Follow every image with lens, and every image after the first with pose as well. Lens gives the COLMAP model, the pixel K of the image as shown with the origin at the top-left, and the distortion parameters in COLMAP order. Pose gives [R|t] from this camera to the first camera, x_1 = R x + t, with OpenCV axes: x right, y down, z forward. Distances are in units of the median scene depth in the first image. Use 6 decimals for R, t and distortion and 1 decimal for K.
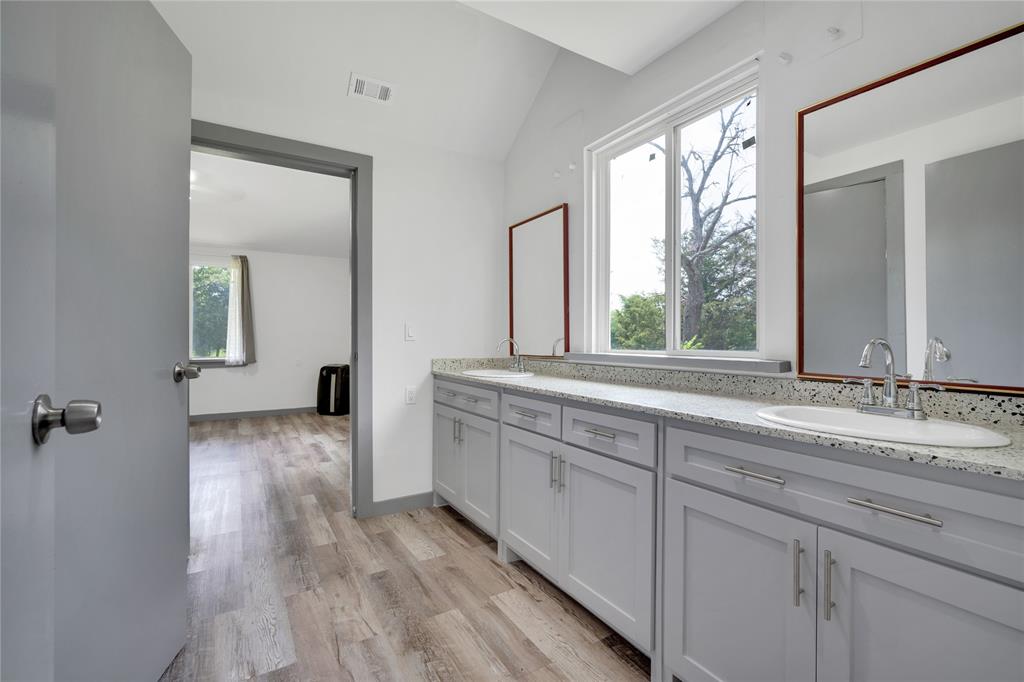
lens RADIAL K [[450.5, 0, 512.0], [0, 450.5, 341.0], [0, 0, 1]] dist [-0.003532, -0.000050]
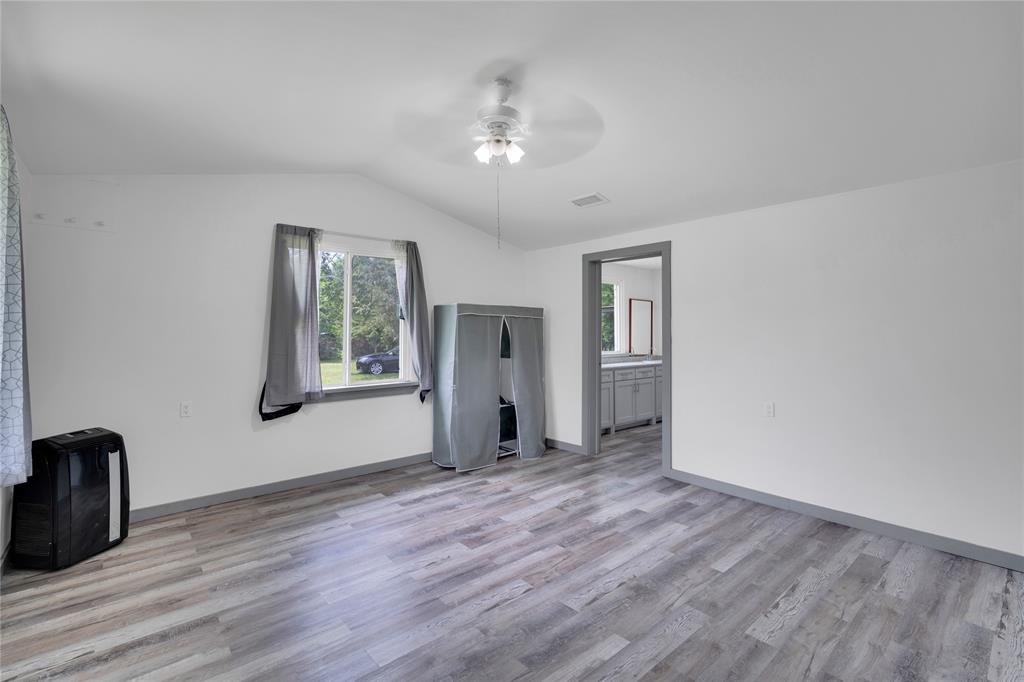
lens RADIAL K [[450.5, 0, 512.0], [0, 450.5, 341.0], [0, 0, 1]] dist [-0.003532, -0.000050]
pose [[-0.160002, -0.028586, 0.986703, -1.955199], [-0.001319, 0.999586, 0.028745, -0.108590], [-0.987116, 0.003298, -0.159973, 1.528813]]
